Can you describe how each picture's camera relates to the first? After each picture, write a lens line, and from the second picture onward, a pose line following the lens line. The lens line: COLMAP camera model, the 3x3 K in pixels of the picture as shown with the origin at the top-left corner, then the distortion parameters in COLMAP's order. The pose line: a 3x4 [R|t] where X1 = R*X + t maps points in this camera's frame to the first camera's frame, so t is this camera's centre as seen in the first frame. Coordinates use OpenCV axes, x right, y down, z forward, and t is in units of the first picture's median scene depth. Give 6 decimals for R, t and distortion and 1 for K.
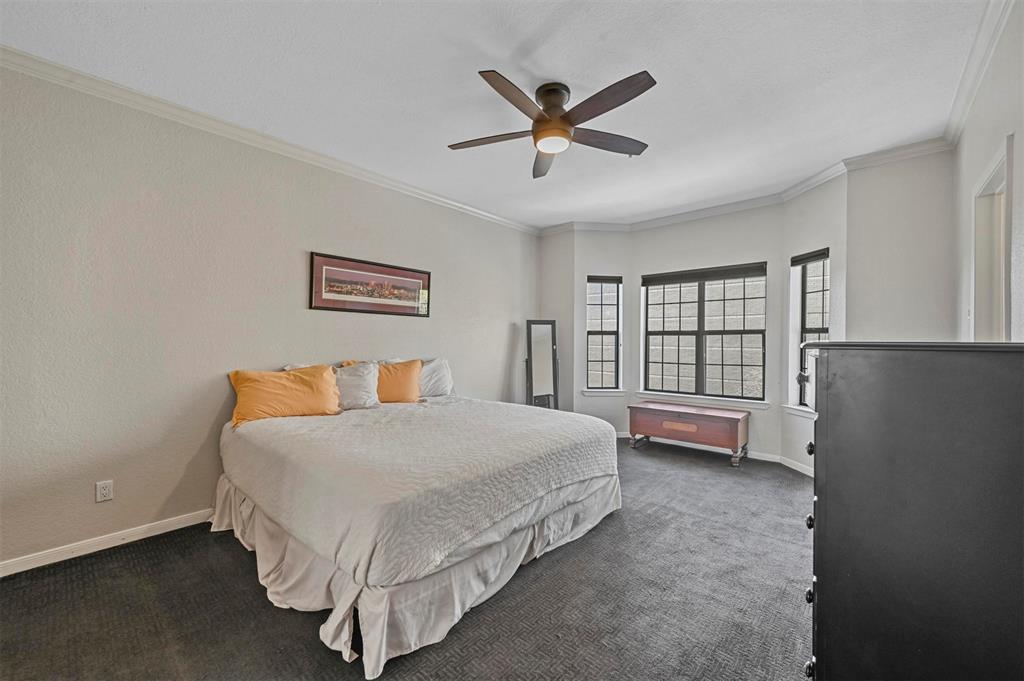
lens RADIAL K [[406.7, 0, 511.4], [0, 406.7, 344.5], [0, 0, 1]] dist [-0.000019, 0.000331]
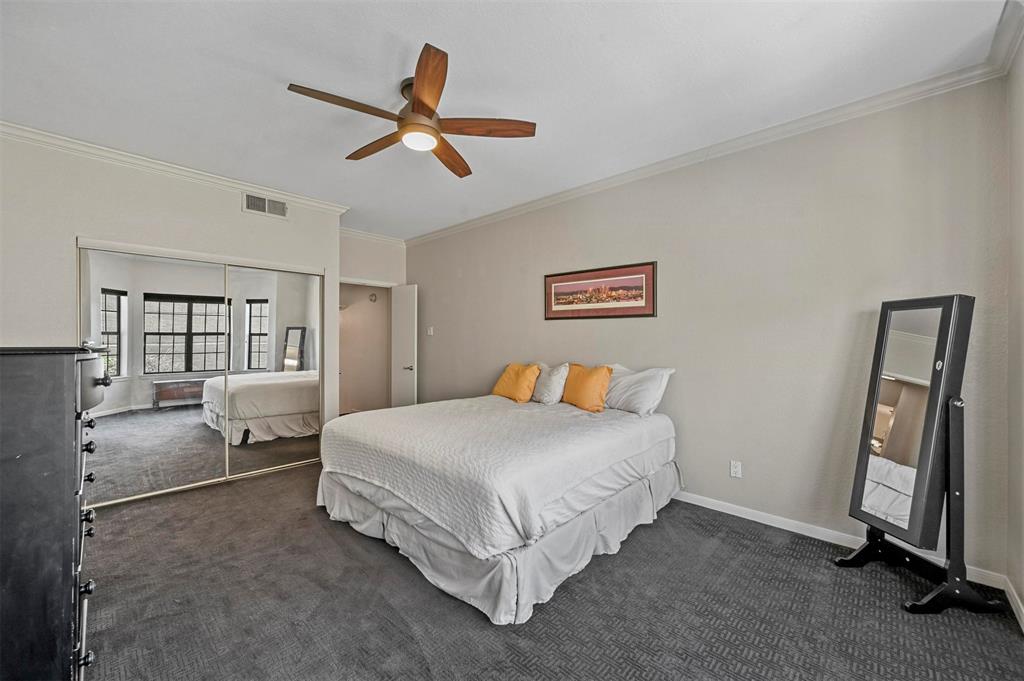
lens RADIAL K [[406.7, 0, 512.5], [0, 406.7, 342.6], [0, 0, 1]] dist [-0.000019, 0.000331]
pose [[-0.016554, -0.007112, -0.999838, 0.695155], [-0.018491, 0.999806, -0.006806, -0.005974], [0.999692, 0.018375, -0.016682, 0.826717]]
